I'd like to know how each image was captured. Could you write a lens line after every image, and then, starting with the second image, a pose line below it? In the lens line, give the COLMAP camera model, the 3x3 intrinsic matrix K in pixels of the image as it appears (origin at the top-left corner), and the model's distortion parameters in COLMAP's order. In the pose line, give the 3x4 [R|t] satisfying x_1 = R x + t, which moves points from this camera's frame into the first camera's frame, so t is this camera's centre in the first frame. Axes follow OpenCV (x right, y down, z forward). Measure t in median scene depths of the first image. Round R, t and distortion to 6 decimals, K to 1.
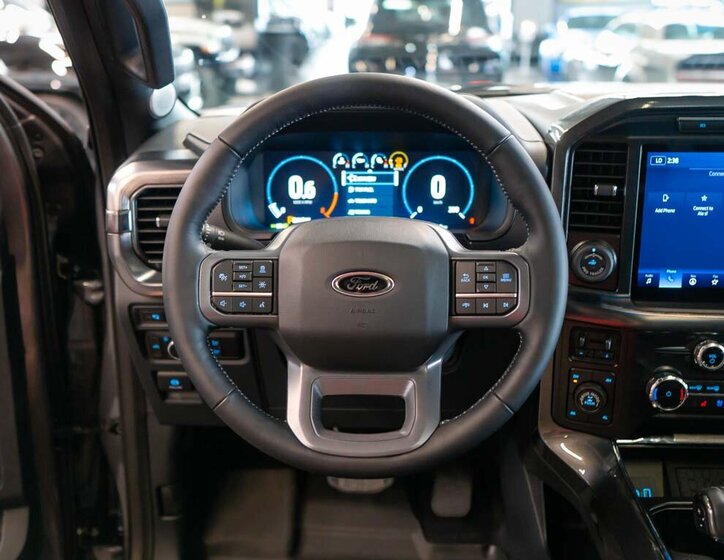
lens RADIAL K [[754.2, 0, 361.7], [0, 754.2, 274.4], [0, 0, 1]] dist [0.001824, 0.000000]
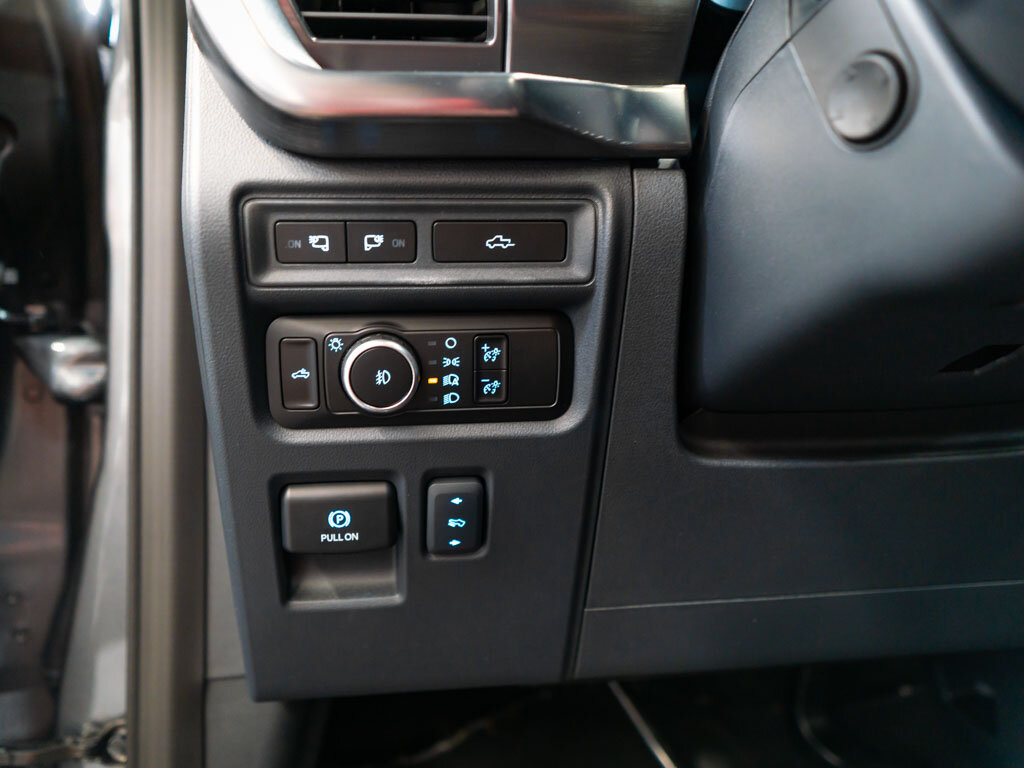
lens RADIAL K [[816.1, 0, 508.1], [0, 816.1, 376.4], [0, 0, 1]] dist [-0.020498, 0.011430]
pose [[0.982850, -0.022543, 0.183023, -0.280560], [0.075775, 0.954208, -0.289387, 0.224527], [-0.168118, 0.298293, 0.939552, 0.751161]]
